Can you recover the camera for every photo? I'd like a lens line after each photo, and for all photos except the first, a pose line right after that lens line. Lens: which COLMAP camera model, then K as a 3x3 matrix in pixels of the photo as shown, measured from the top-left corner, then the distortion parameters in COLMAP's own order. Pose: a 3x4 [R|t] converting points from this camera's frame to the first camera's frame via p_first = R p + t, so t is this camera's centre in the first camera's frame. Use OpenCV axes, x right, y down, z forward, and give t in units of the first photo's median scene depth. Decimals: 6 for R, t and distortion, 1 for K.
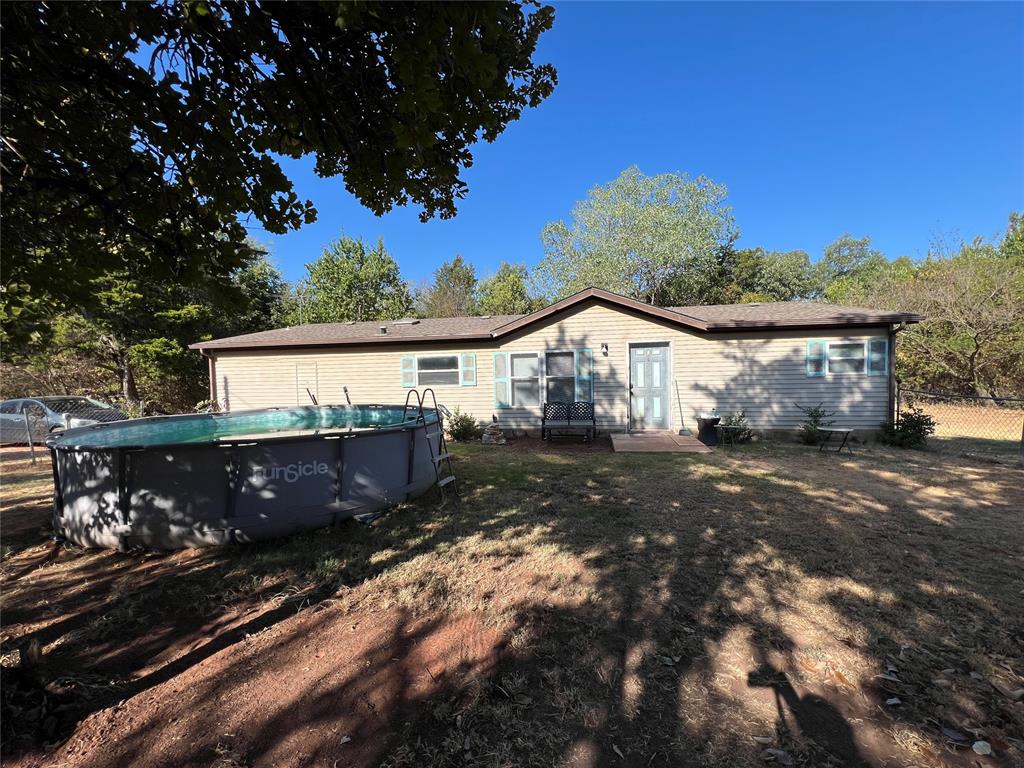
lens RADIAL K [[408.7, 0, 512.8], [0, 408.7, 386.6], [0, 0, 1]] dist [0.000521, 0.000251]
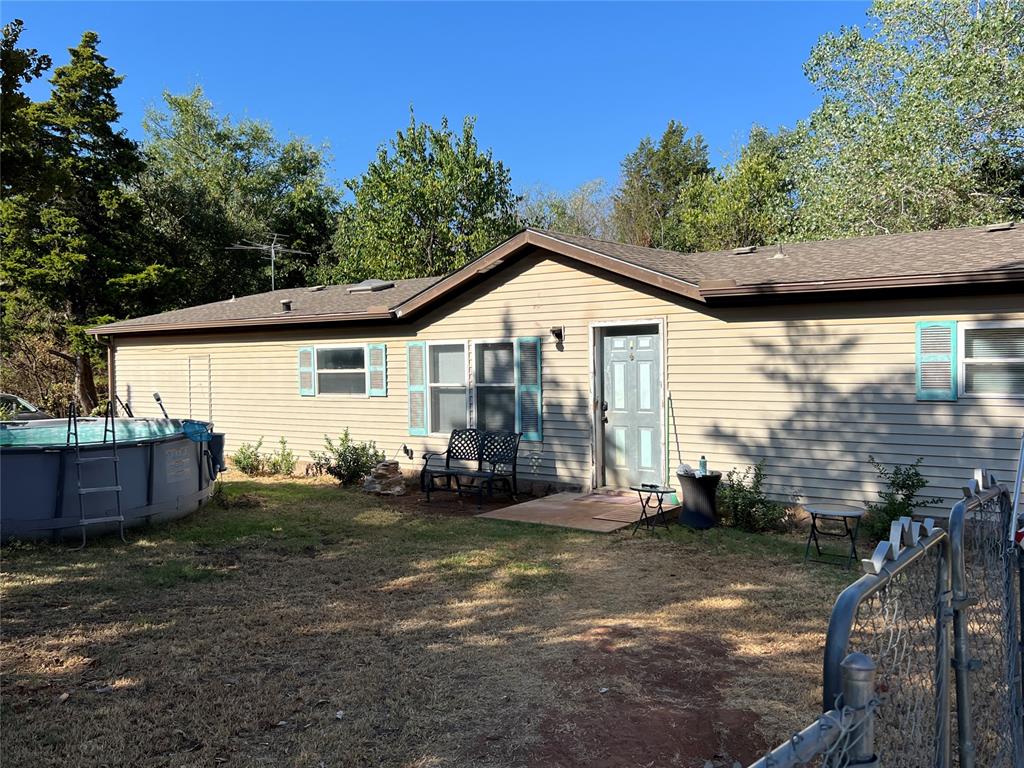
lens RADIAL K [[885.2, 0, 512.0], [0, 885.2, 384.0], [0, 0, 1]] dist [0.083089, -0.128720]
pose [[0.889018, 0.023972, -0.457245, 0.715873], [-0.026308, 0.999653, 0.001260, -0.029578], [0.457117, 0.010909, 0.889340, -0.091176]]
